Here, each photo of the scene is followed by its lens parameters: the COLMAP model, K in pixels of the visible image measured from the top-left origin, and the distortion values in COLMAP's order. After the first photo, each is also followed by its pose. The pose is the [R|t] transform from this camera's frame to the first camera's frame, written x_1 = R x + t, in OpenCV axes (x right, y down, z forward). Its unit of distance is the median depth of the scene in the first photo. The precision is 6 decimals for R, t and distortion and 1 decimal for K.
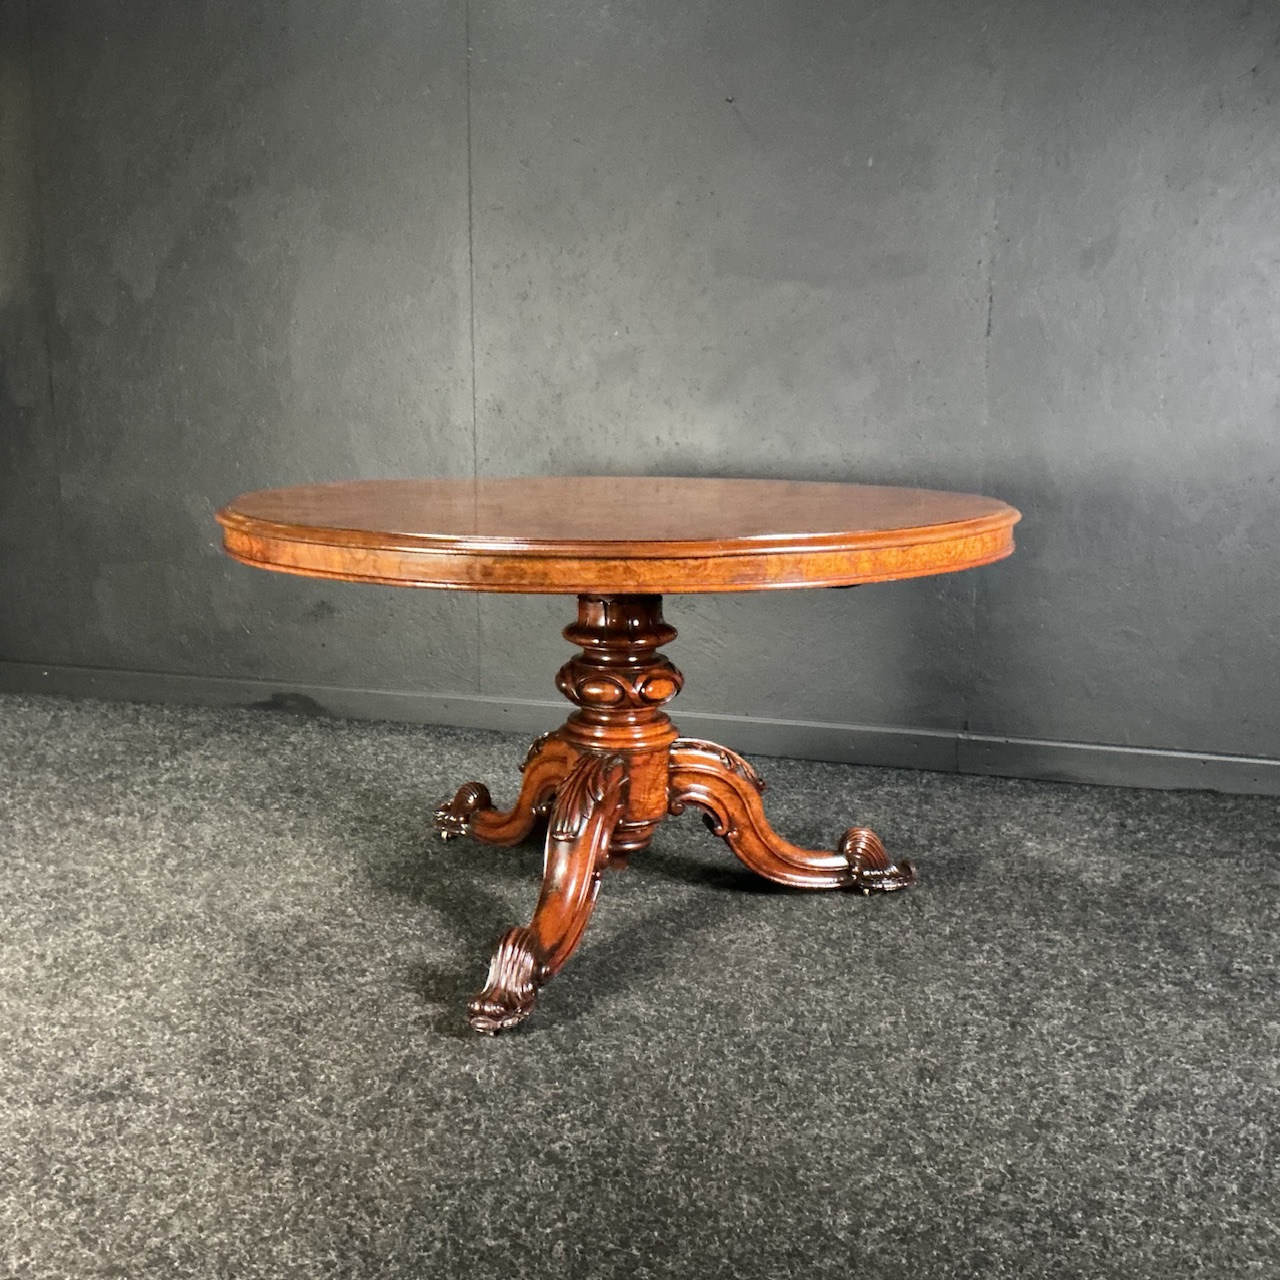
lens RADIAL K [[1426.9, 0, 632.8], [0, 1426.9, 631.6], [0, 0, 1]] dist [-0.005304, 0.000000]
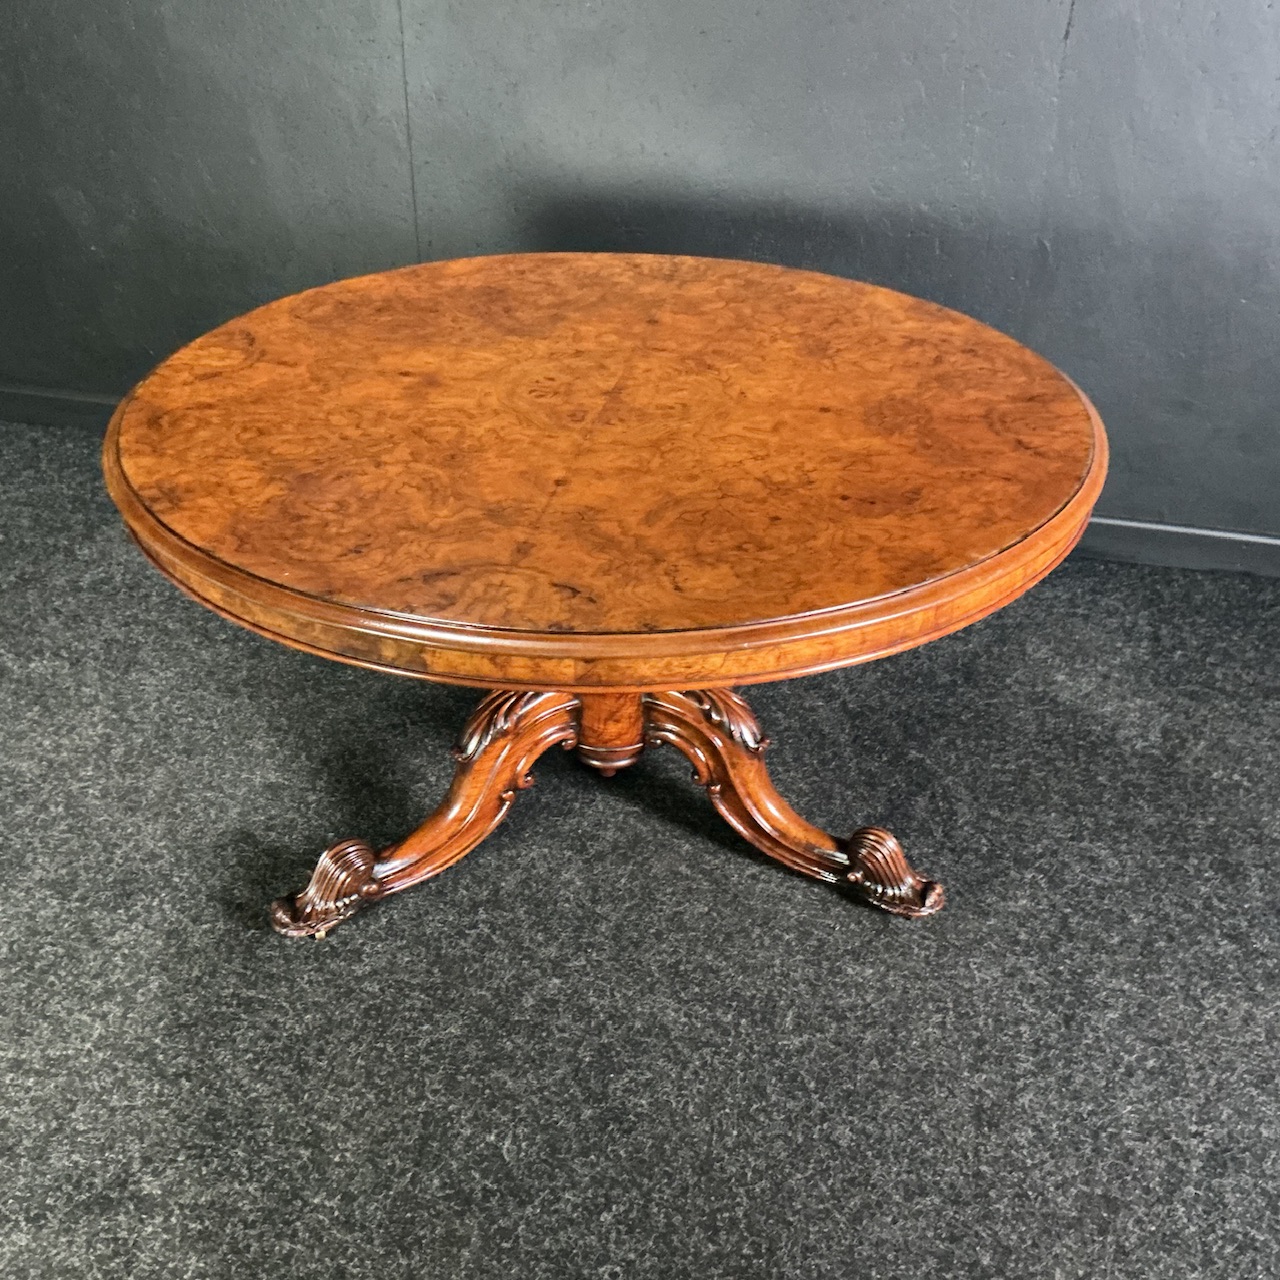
lens RADIAL K [[1426.9, 0, 627.5], [0, 1426.9, 642.3], [0, 0, 1]] dist [-0.005304, 0.000000]
pose [[0.998514, -0.025227, 0.048315, -0.057971], [0.004616, 0.922400, 0.386208, -0.301761], [-0.054308, -0.385411, 0.921145, 0.234434]]
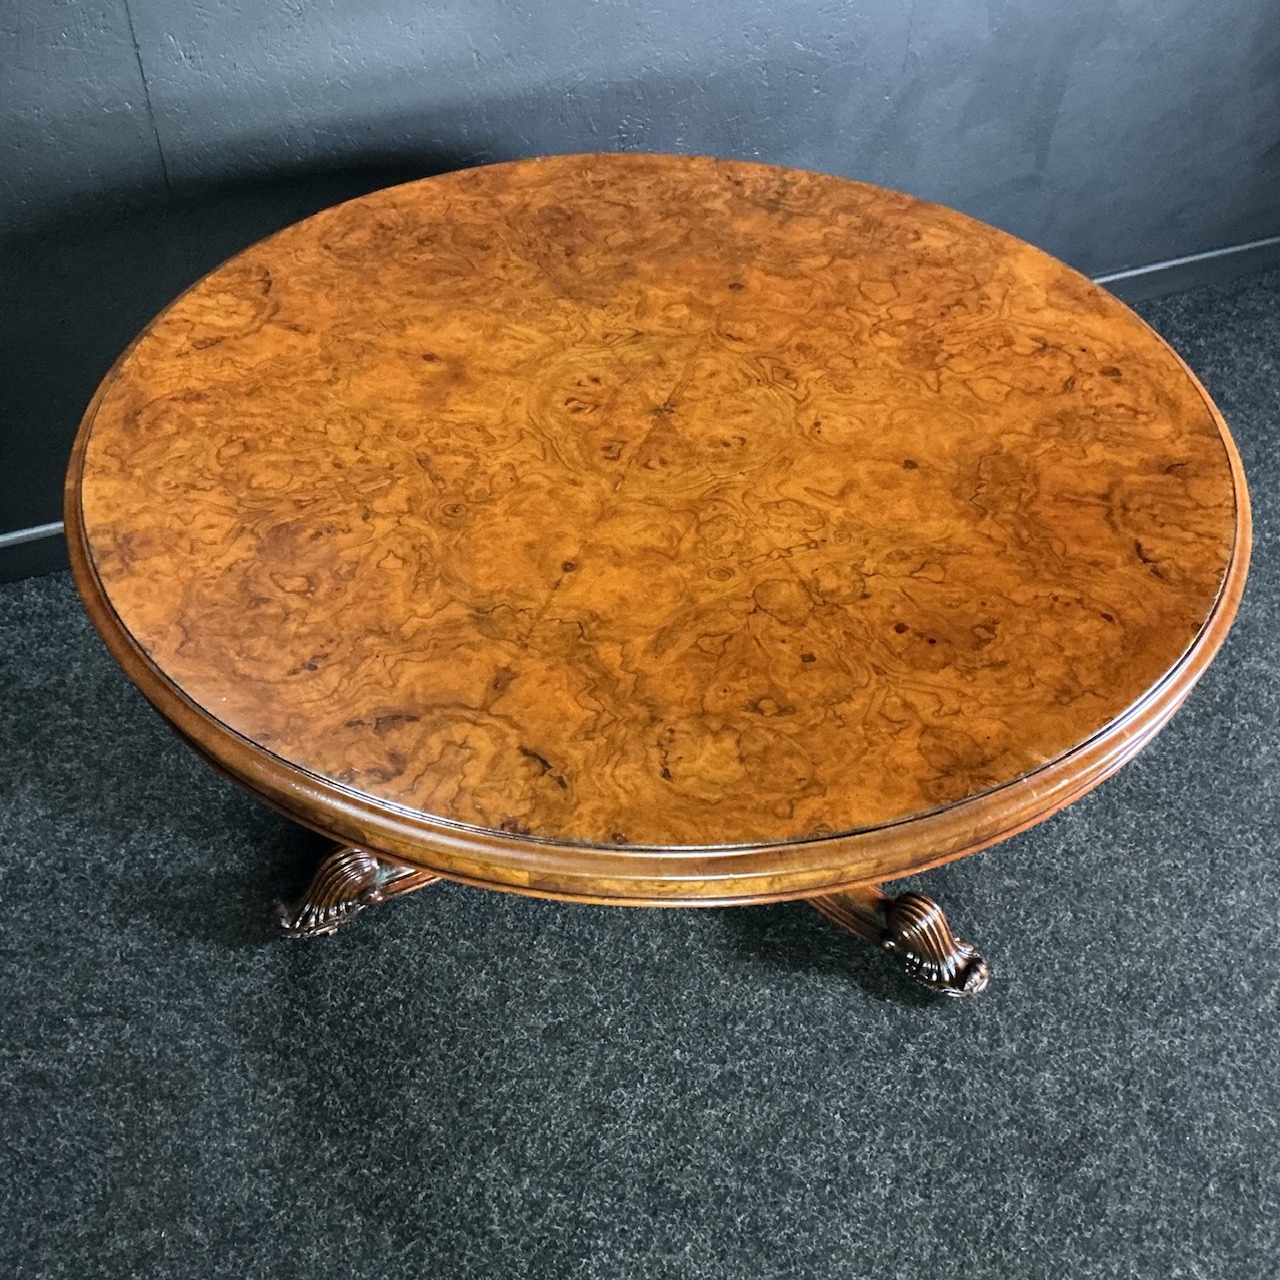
lens RADIAL K [[1426.9, 0, 646.8], [0, 1426.9, 642.2], [0, 0, 1]] dist [-0.005304, 0.000000]
pose [[0.996433, 0.063816, -0.055215, 0.092535], [-0.019657, 0.811839, 0.583550, -0.567803], [0.082066, -0.580383, 0.810198, 0.622817]]
